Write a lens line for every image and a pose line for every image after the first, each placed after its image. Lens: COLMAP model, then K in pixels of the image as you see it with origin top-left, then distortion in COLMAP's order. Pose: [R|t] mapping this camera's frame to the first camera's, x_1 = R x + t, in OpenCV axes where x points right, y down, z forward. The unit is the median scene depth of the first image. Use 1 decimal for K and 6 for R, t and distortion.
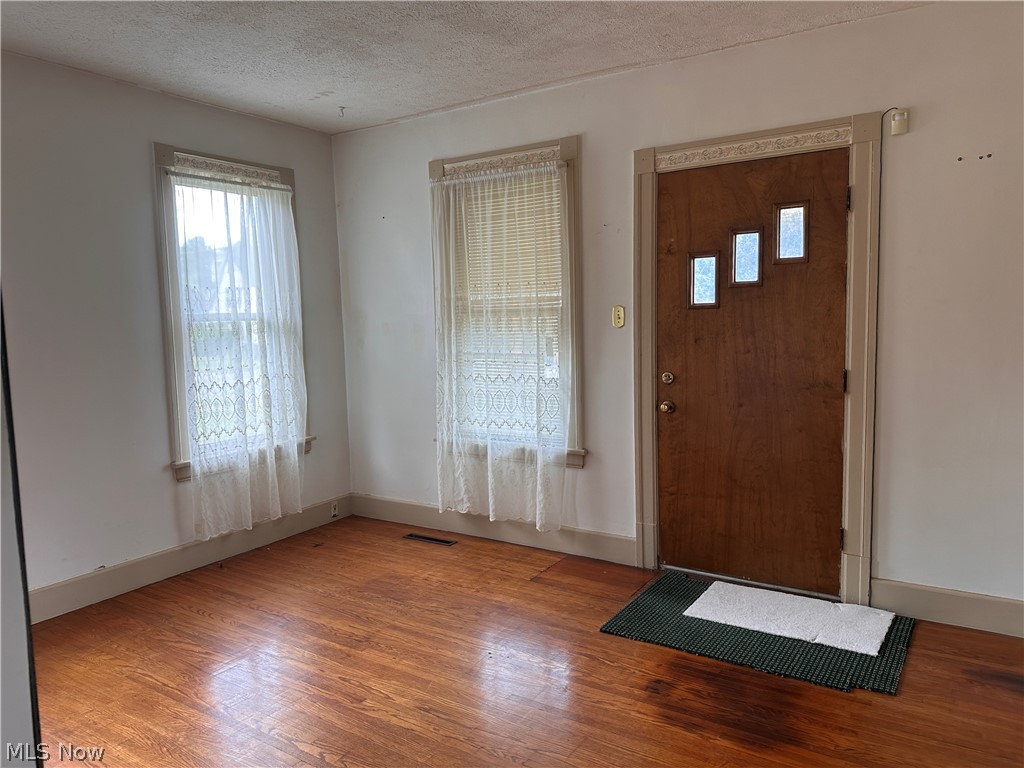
lens RADIAL K [[715.5, 0, 513.4], [0, 715.5, 385.9], [0, 0, 1]] dist [0.066377, -0.089318]
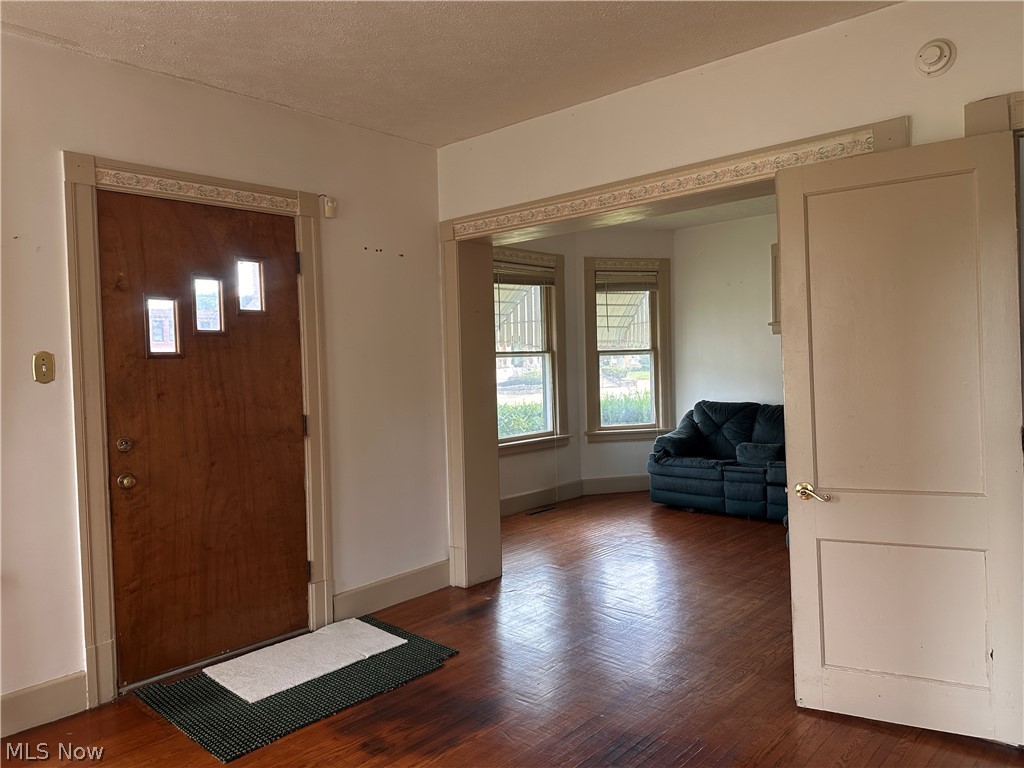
lens RADIAL K [[715.5, 0, 514.7], [0, 715.5, 385.0], [0, 0, 1]] dist [0.066377, -0.089318]
pose [[0.168557, -0.013295, 0.985602, -0.538861], [0.120739, 0.992658, -0.007259, -0.020028], [-0.978269, 0.120224, 0.168925, 0.465527]]
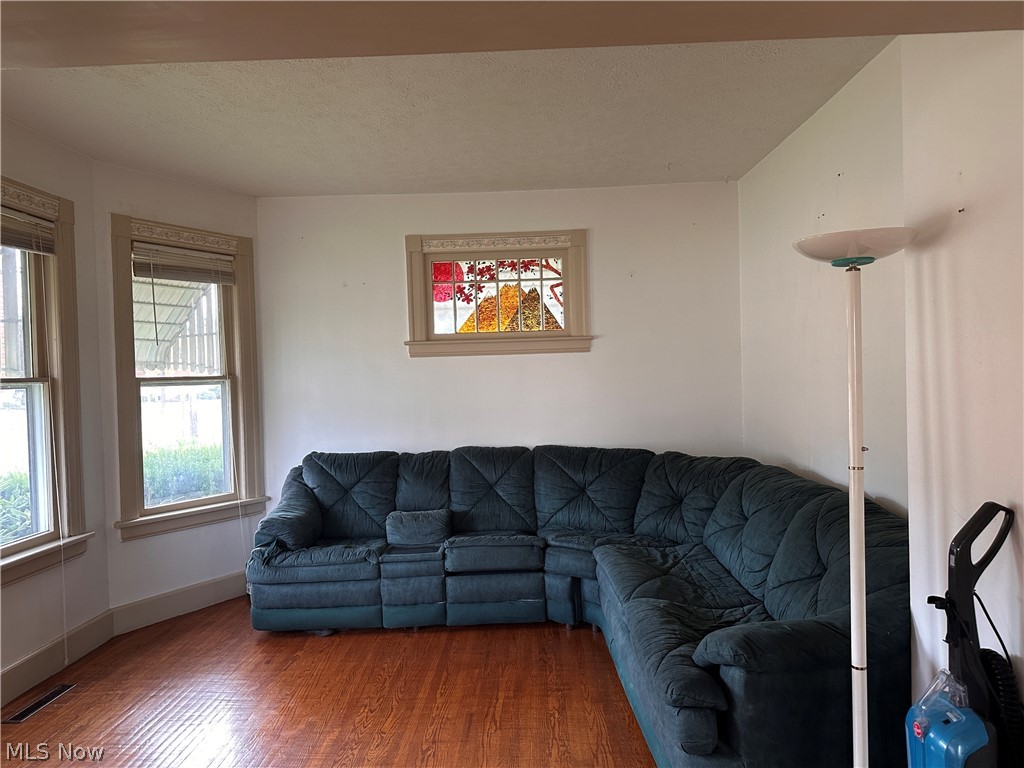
lens RADIAL K [[715.5, 0, 521.4], [0, 715.5, 383.8], [0, 0, 1]] dist [0.066377, -0.089318]
pose [[-0.519365, 0.026203, 0.854151, 0.165171], [0.125325, 0.991058, 0.045801, -0.068908], [-0.845313, 0.130834, -0.518005, 0.650279]]
